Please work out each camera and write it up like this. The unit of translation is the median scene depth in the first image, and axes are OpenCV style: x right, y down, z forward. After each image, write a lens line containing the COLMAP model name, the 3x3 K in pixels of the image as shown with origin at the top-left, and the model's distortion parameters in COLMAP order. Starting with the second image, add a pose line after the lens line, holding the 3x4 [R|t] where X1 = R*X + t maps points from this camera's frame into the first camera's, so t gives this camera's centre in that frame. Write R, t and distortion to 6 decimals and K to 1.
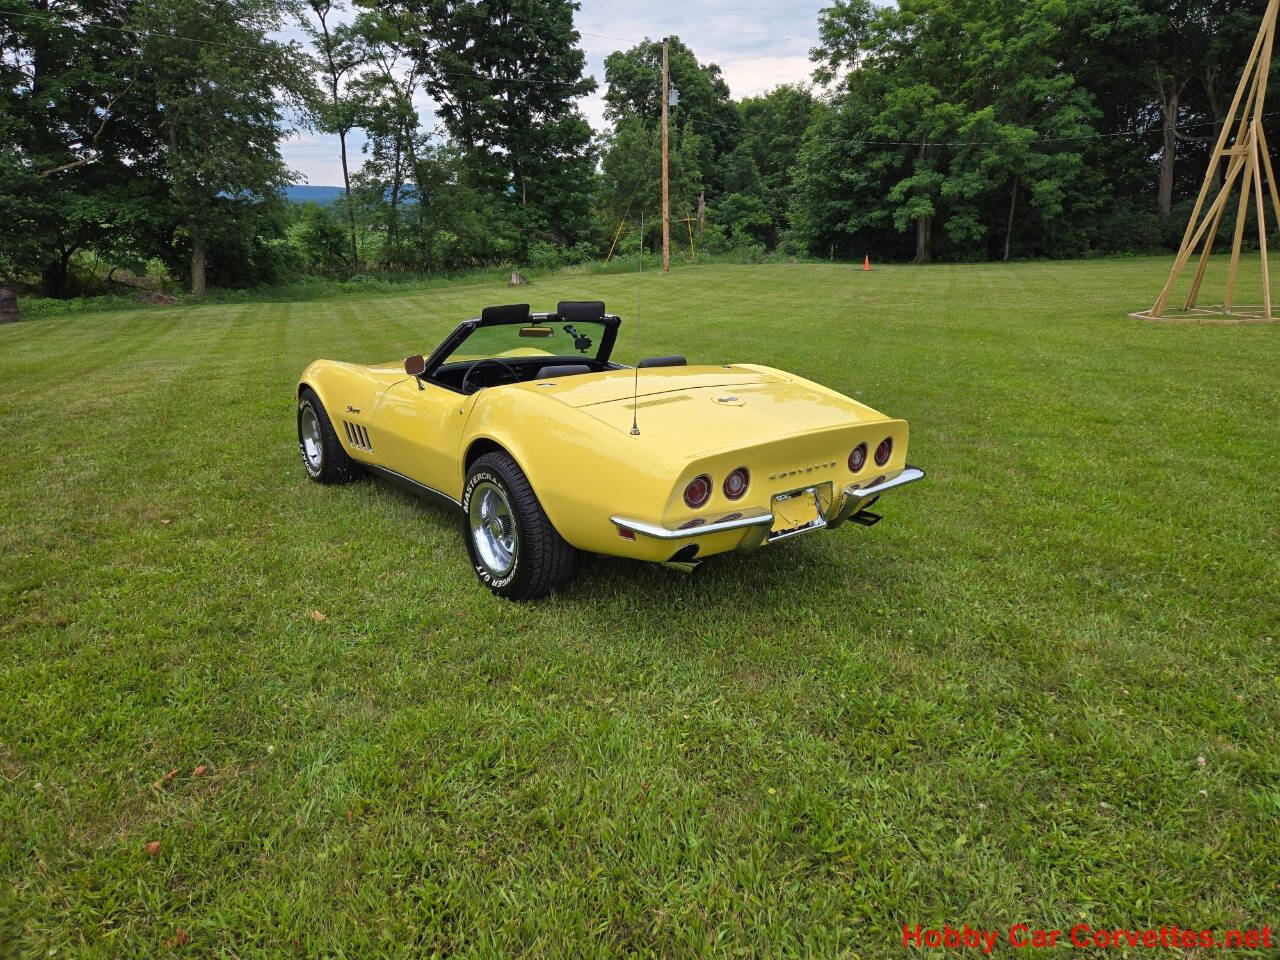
lens RADIAL K [[834.4, 0, 633.9], [0, 834.4, 485.4], [0, 0, 1]] dist [0.065325, -0.051139]
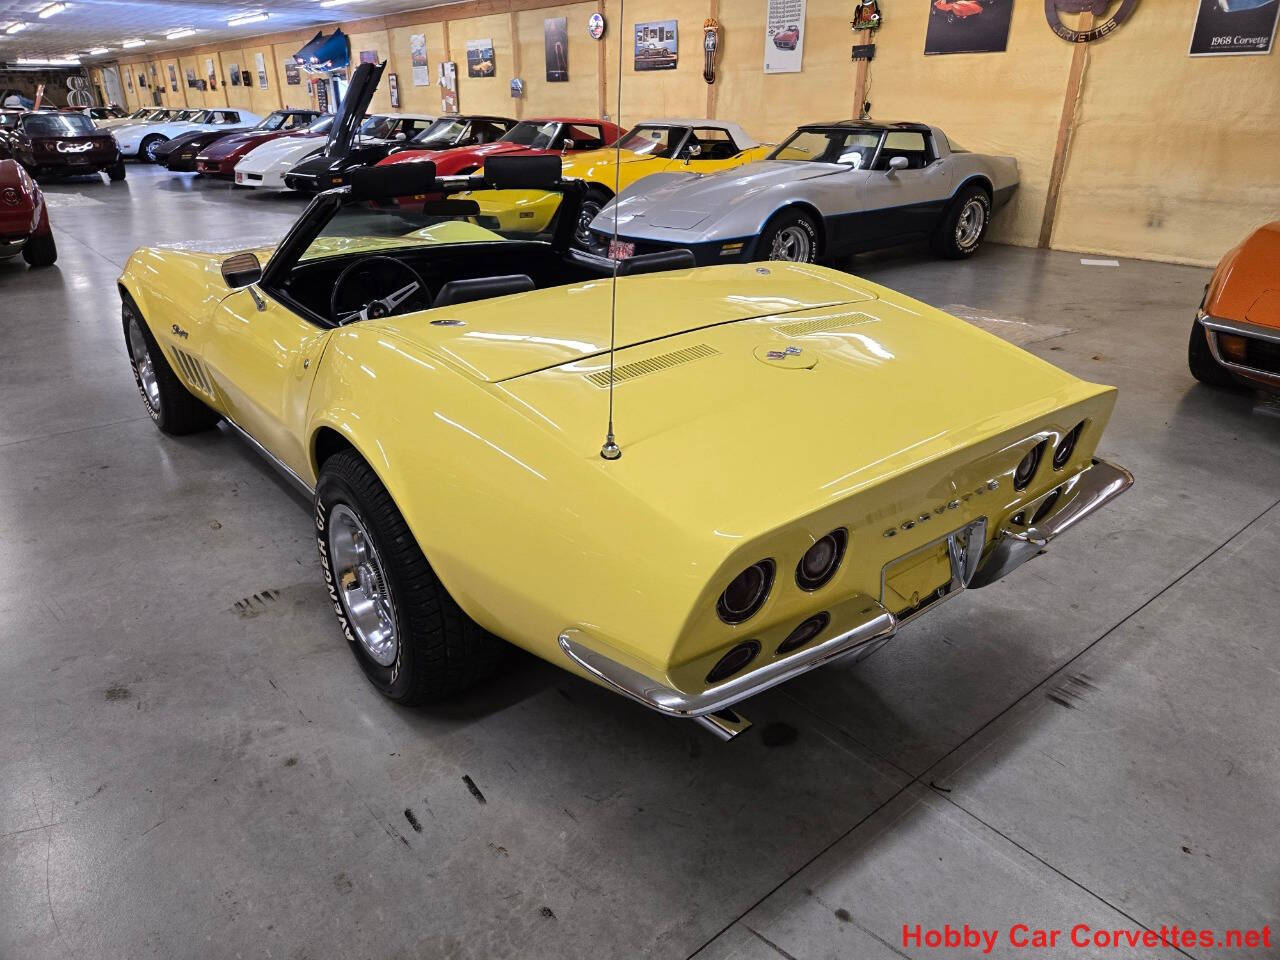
lens RADIAL K [[834.4, 0, 633.9], [0, 834.4, 485.4], [0, 0, 1]] dist [0.065325, -0.051139]
pose [[0.999700, -0.016348, 0.018214, 0.004849], [0.013020, 0.985382, 0.169859, -0.106589], [-0.020724, -0.169571, 0.985300, 0.444612]]
